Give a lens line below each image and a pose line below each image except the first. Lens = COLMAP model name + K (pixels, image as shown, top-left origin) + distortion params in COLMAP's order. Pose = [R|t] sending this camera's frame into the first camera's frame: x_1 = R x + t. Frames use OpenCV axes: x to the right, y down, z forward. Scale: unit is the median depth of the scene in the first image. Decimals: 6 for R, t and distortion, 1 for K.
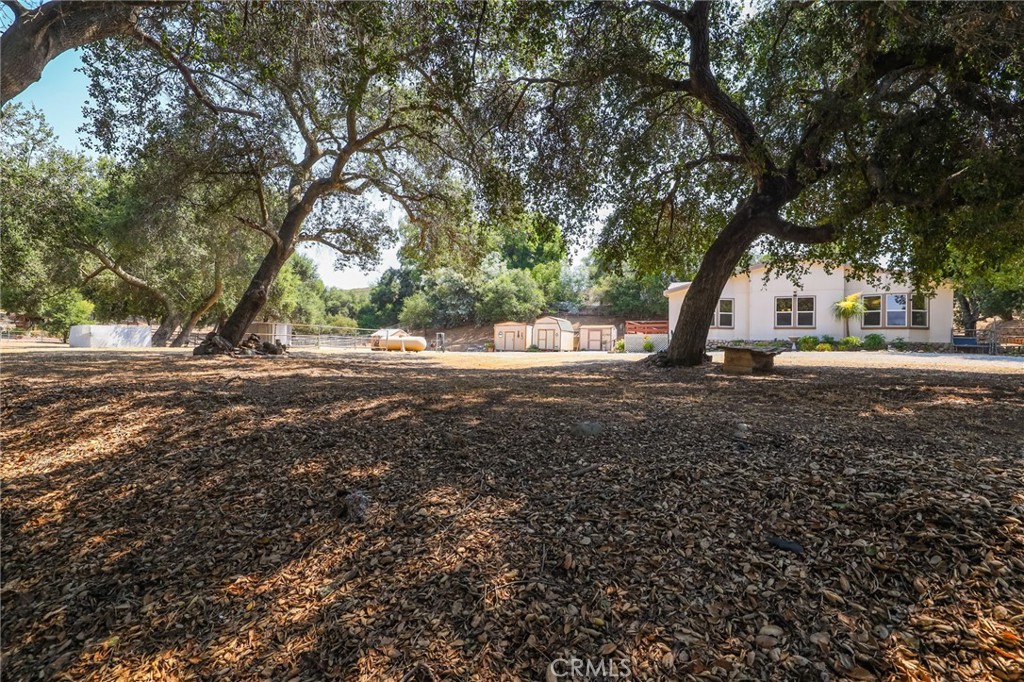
lens RADIAL K [[471.3, 0, 514.6], [0, 471.3, 345.1], [0, 0, 1]] dist [-0.035669, 0.013284]
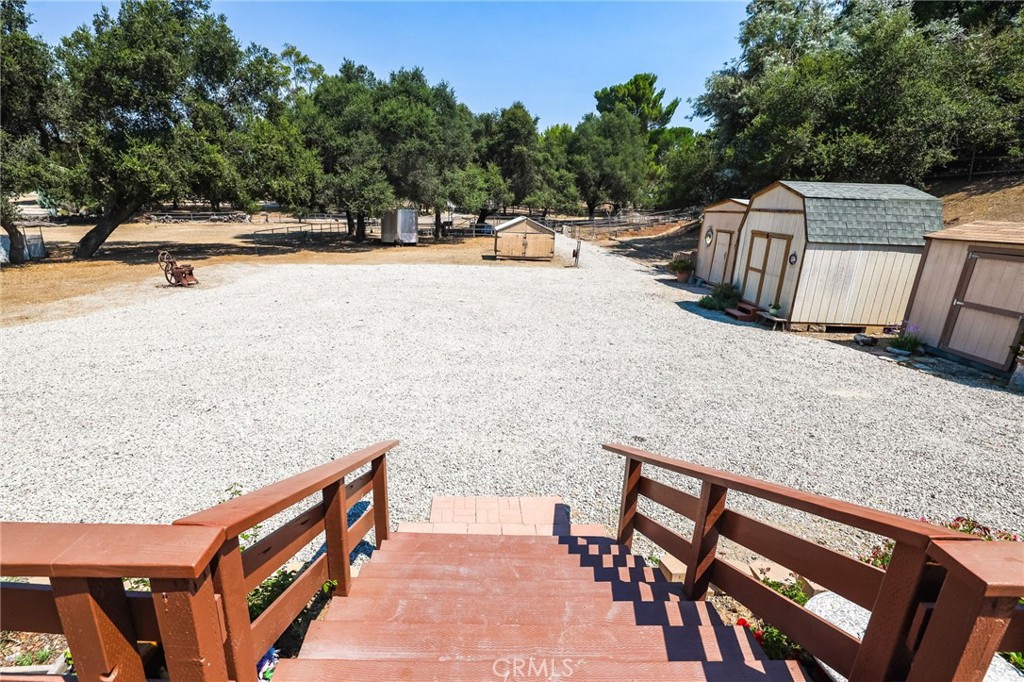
lens RADIAL K [[471.3, 0, 482.2], [0, 471.3, 335.1], [0, 0, 1]] dist [-0.035669, 0.013284]
pose [[0.473131, 0.233482, -0.849490, 0.227737], [-0.002322, 0.964570, 0.263818, -0.047351], [0.880989, -0.122848, 0.456910, 0.731313]]
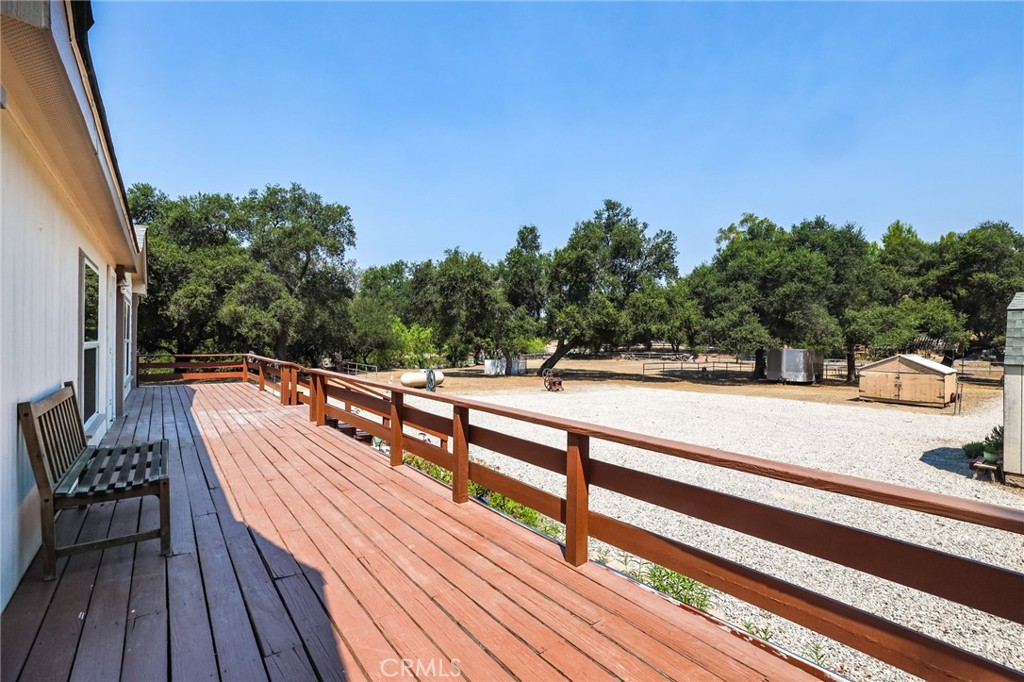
lens RADIAL K [[471.3, 0, 513.4], [0, 471.3, 337.4], [0, 0, 1]] dist [-0.035669, 0.013284]
pose [[-0.419920, -0.030439, -0.907050, 0.342399], [-0.009314, 0.999529, -0.029230, -0.035856], [0.907513, -0.003826, -0.420006, 0.886066]]
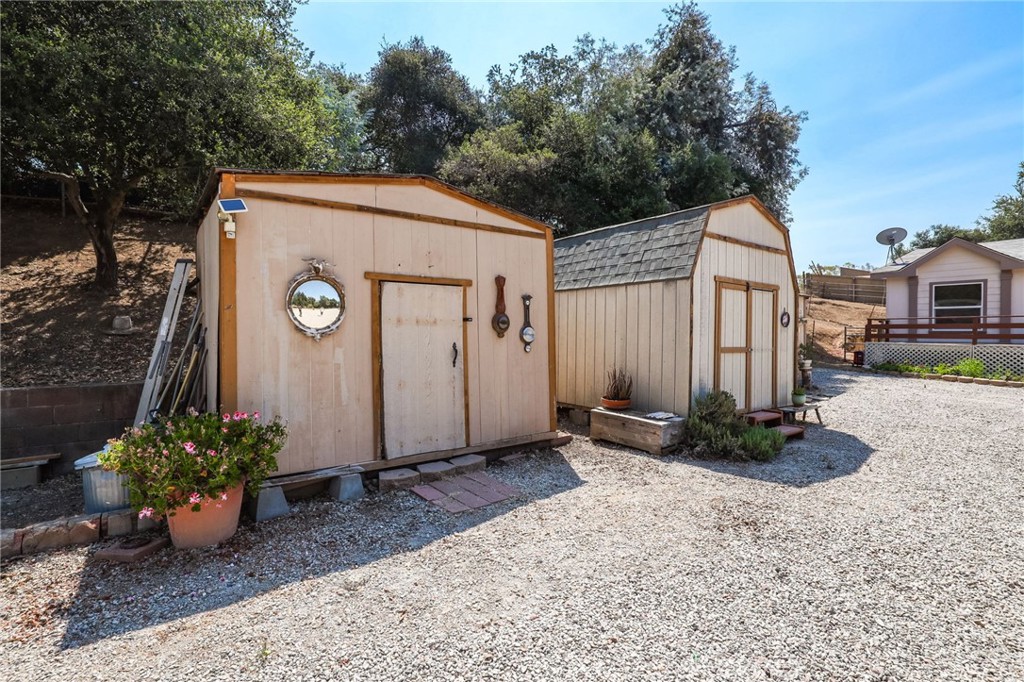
lens RADIAL K [[440.7, 0, 513.3], [0, 440.7, 336.5], [0, 0, 1]] dist [-0.018973, 0.002212]
pose [[0.421510, -0.025773, 0.906458, -0.096264], [-0.007964, 0.999452, 0.032120, -0.019990], [-0.906789, -0.020758, 0.421074, 1.012354]]
